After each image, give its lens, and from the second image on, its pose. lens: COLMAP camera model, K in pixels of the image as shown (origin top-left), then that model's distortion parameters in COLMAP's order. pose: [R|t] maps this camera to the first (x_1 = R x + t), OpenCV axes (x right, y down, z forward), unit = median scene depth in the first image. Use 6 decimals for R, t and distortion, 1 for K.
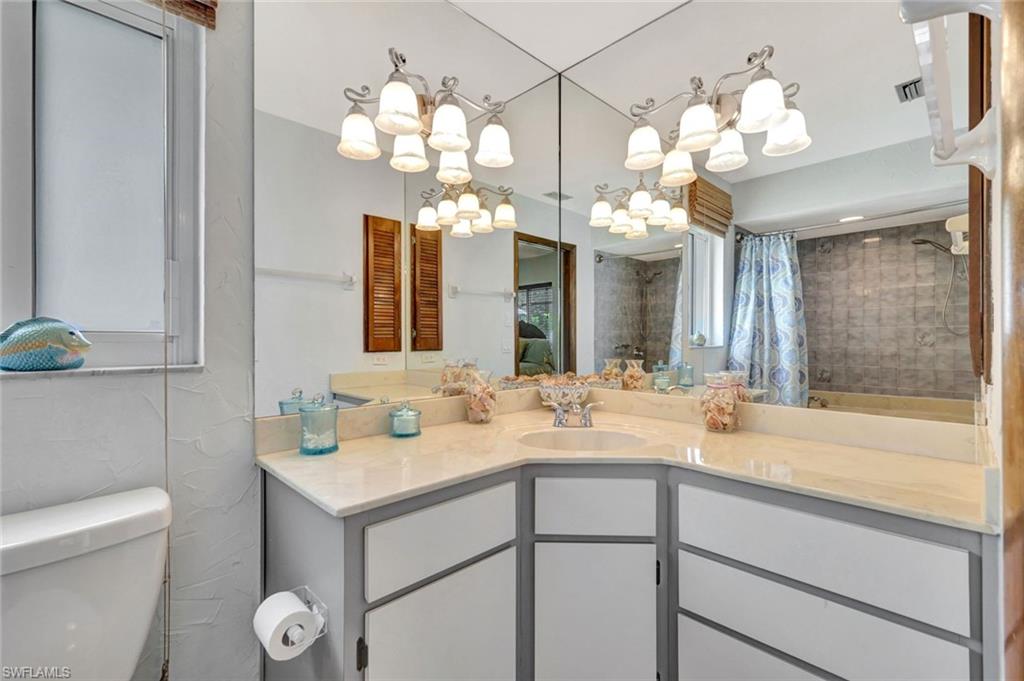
lens RADIAL K [[454.0, 0, 509.2], [0, 454.0, 333.1], [0, 0, 1]] dist [0.006245, -0.000858]
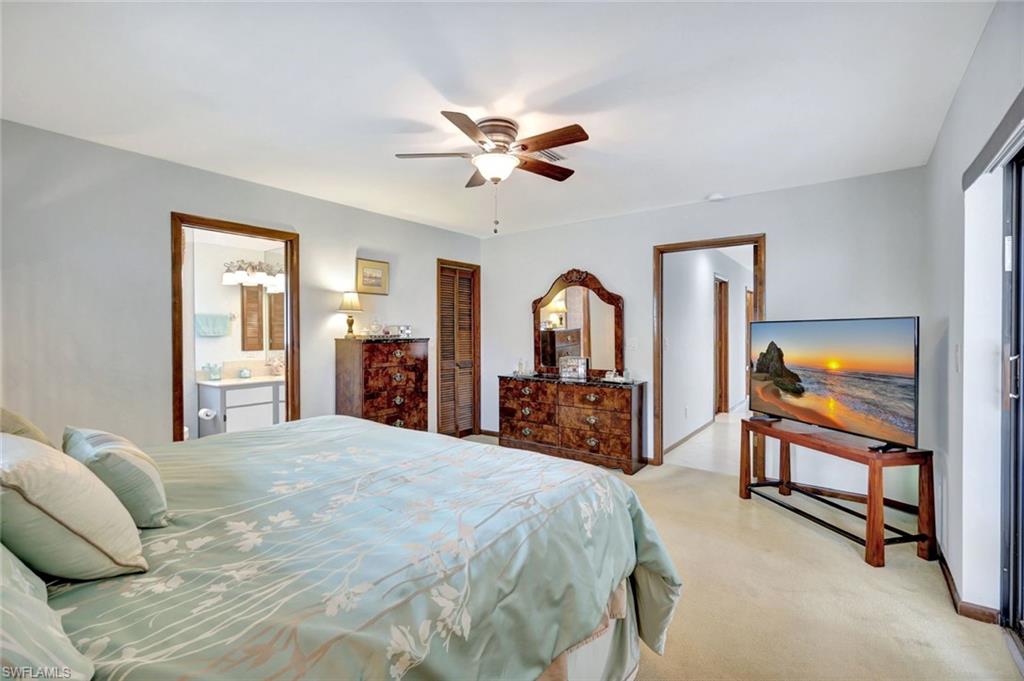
lens RADIAL K [[454.0, 0, 509.2], [0, 454.0, 333.1], [0, 0, 1]] dist [0.006245, -0.000858]
pose [[0.987235, -0.001276, 0.159267, 0.547217], [-0.000747, 0.999920, 0.012646, -0.065273], [-0.159270, -0.012603, 0.987155, -1.224234]]
